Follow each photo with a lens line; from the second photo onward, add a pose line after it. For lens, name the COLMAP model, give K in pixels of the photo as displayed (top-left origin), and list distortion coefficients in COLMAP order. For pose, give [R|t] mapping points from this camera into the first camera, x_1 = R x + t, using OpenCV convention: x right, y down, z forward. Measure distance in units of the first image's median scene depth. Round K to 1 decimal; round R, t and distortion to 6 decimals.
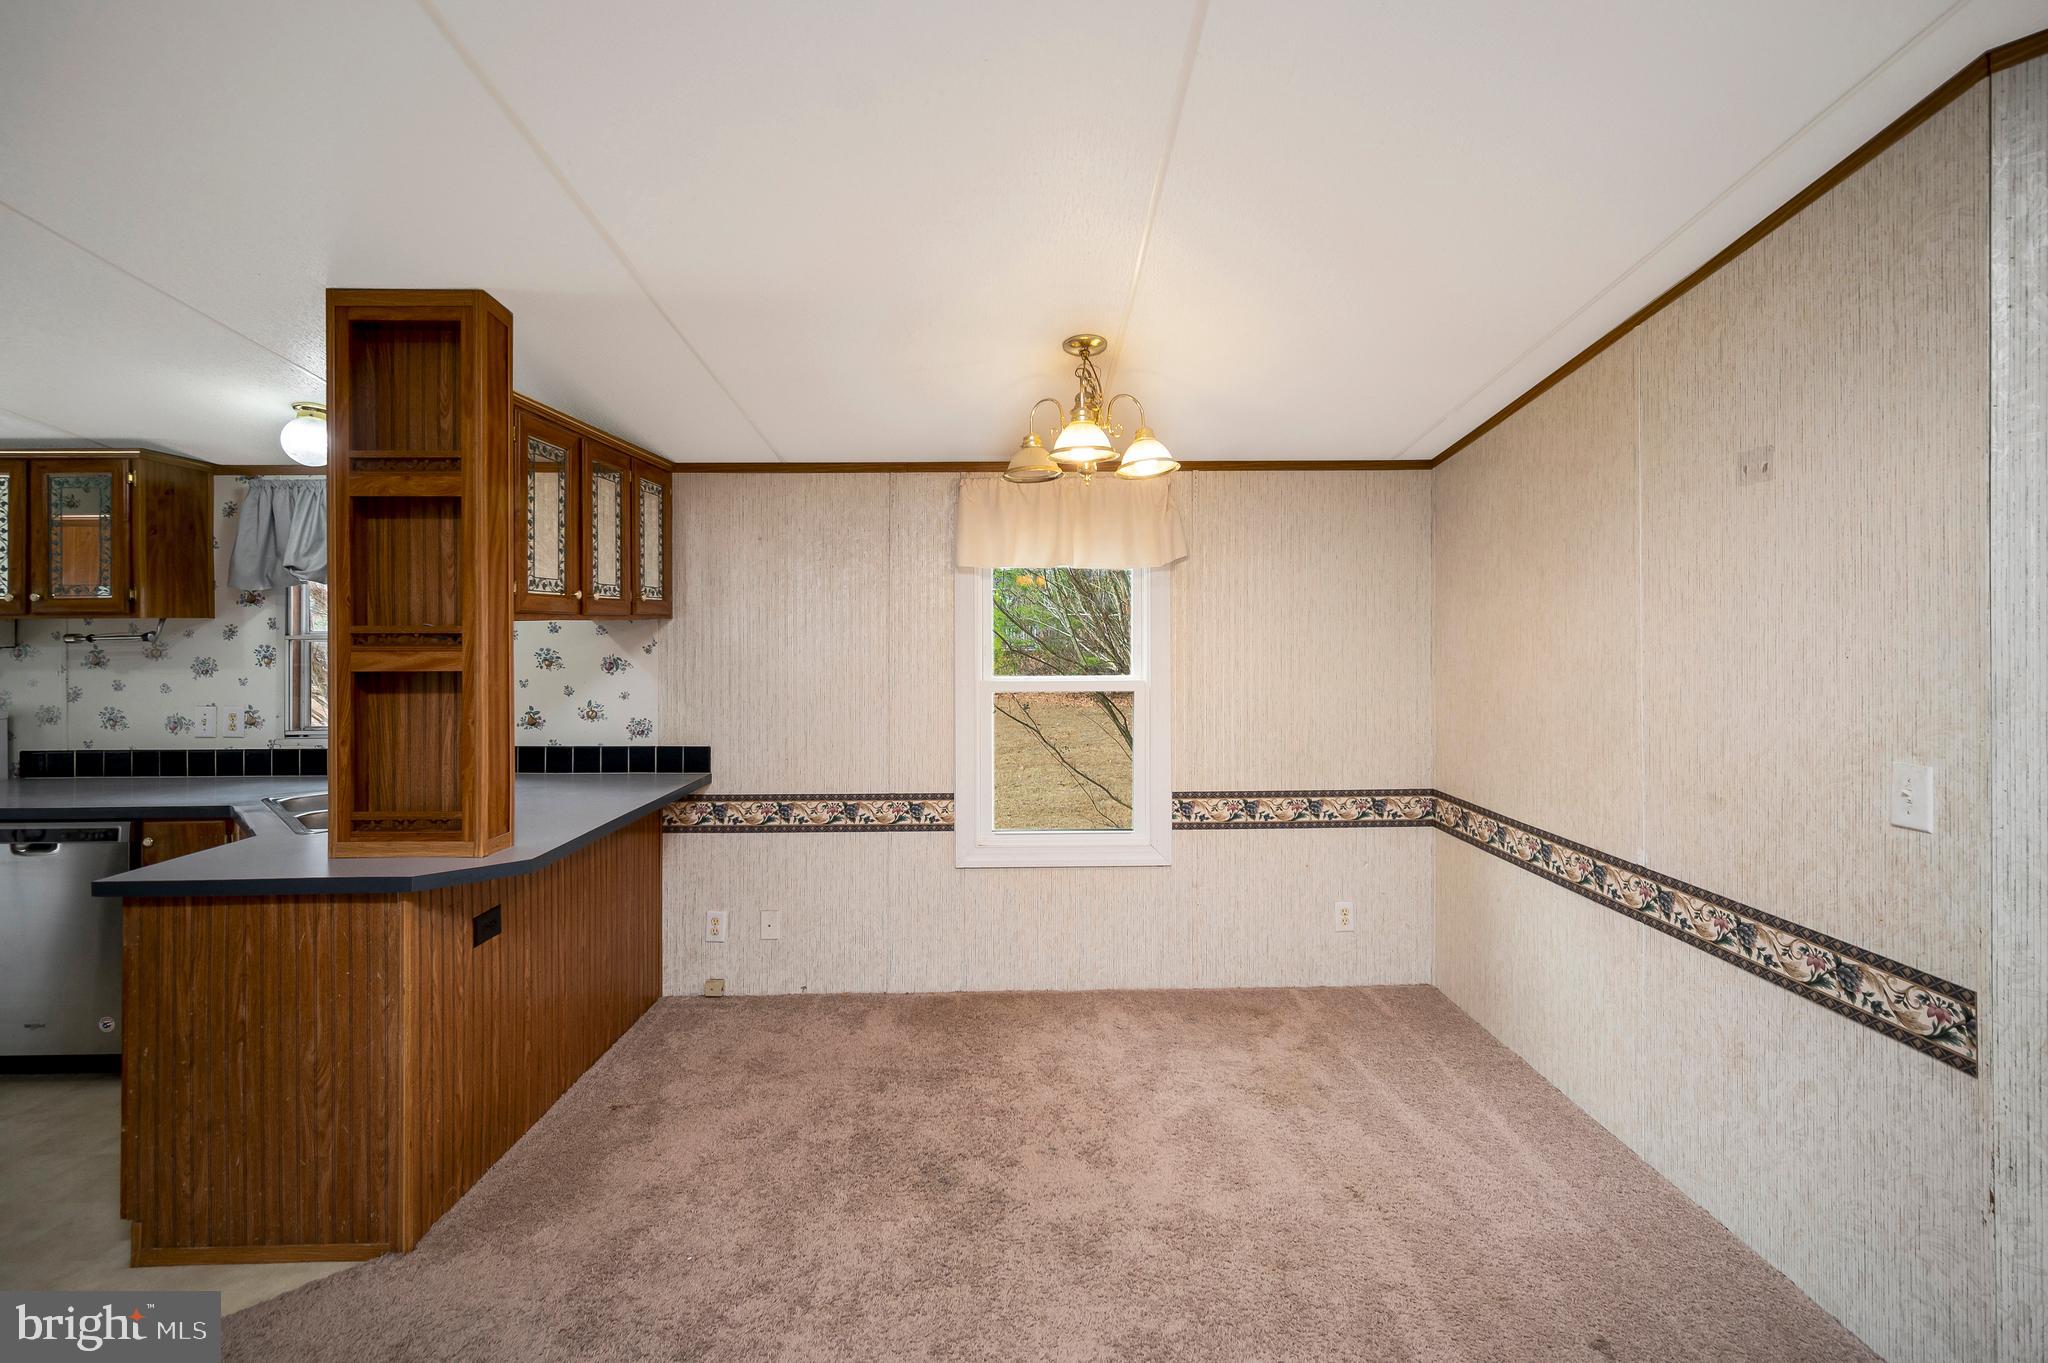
lens RADIAL K [[921.7, 0, 1028.2], [0, 921.7, 613.7], [0, 0, 1]] dist [0.006909, -0.001918]
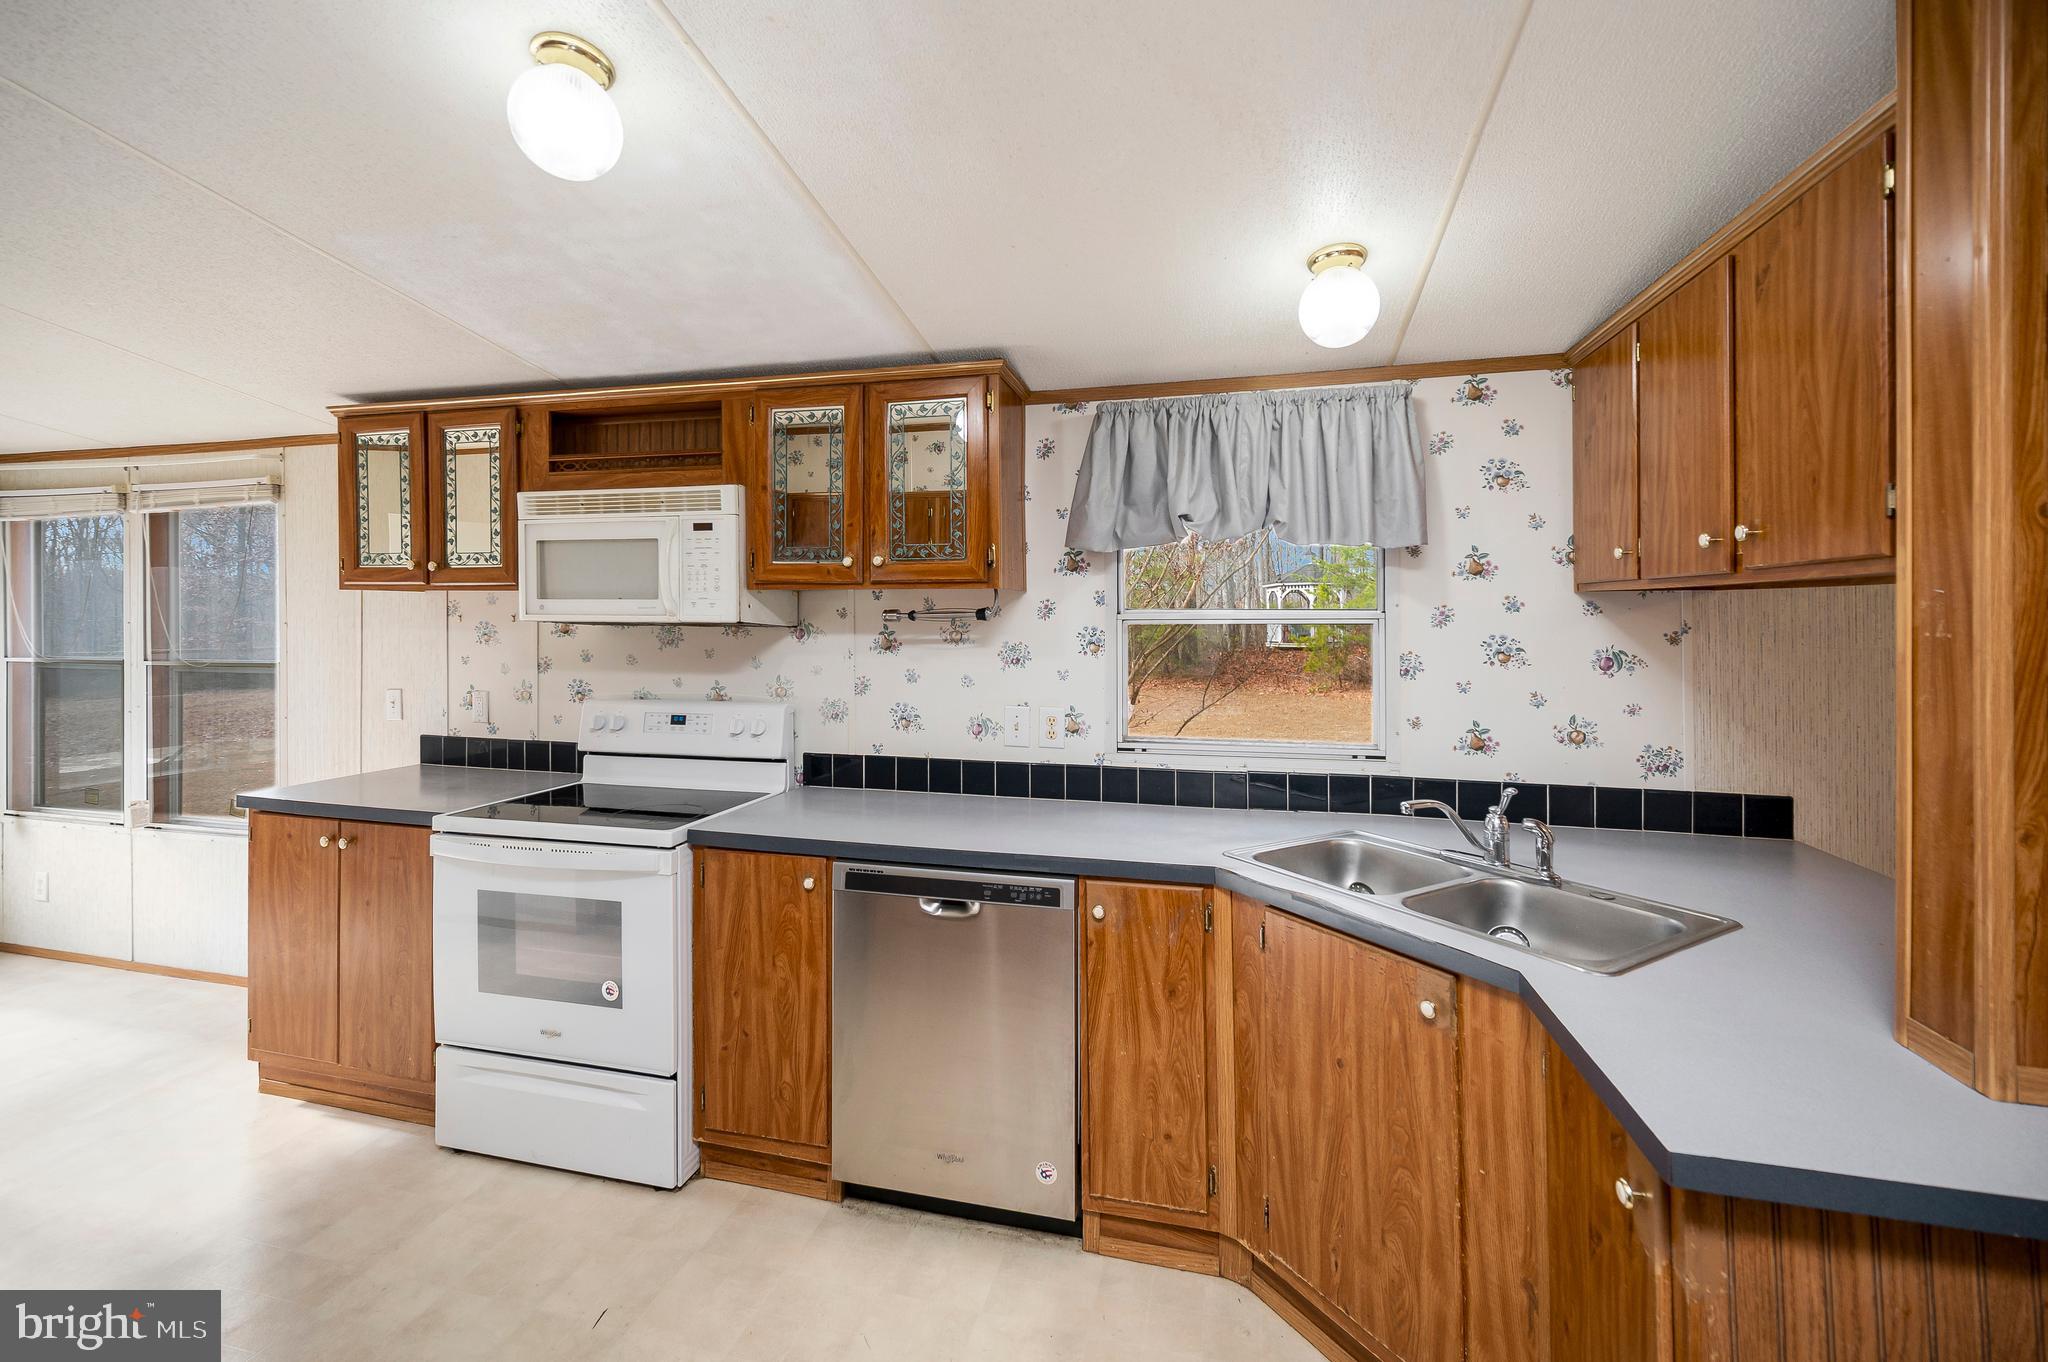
lens RADIAL K [[855.4, 0, 1013.8], [0, 855.4, 621.2], [0, 0, 1]] dist [-0.001809, -0.001320]
pose [[0.966567, 0.007636, -0.256300, -0.725210], [-0.004291, 0.999898, 0.013609, 0.020650], [0.256377, -0.012055, 0.966502, 0.321779]]
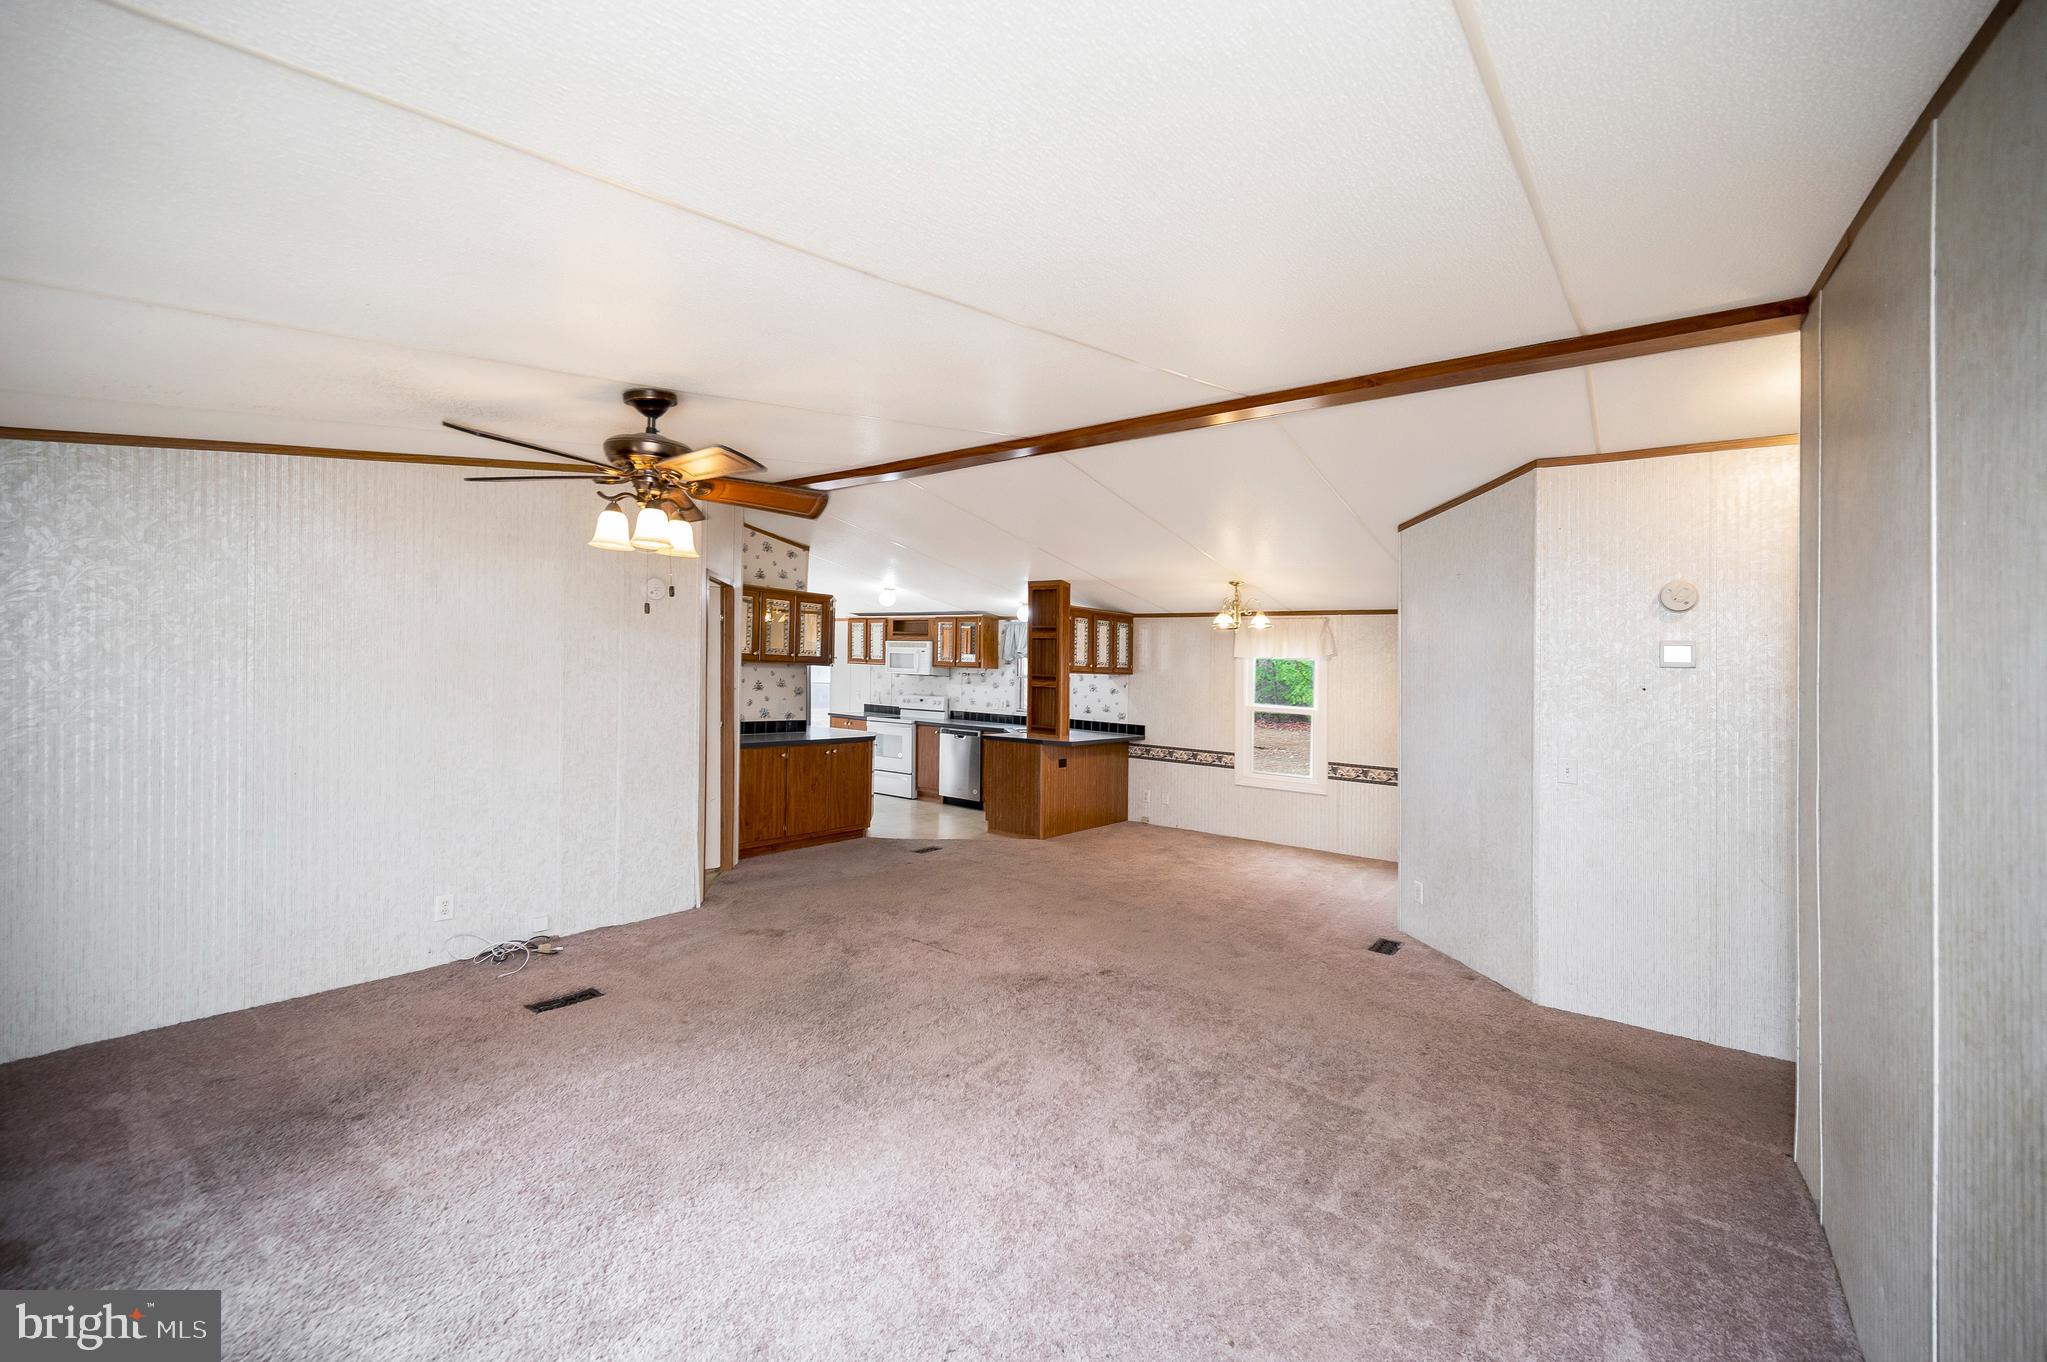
lens RADIAL K [[854.9, 0, 1032.1], [0, 854.9, 687.1], [0, 0, 1]] dist [-0.001809, -0.001320]
pose [[0.785307, 0.044171, -0.617529, 0.887043], [-0.027901, 0.998963, 0.035973, -0.038829], [0.618478, -0.011020, 0.785725, -1.074722]]
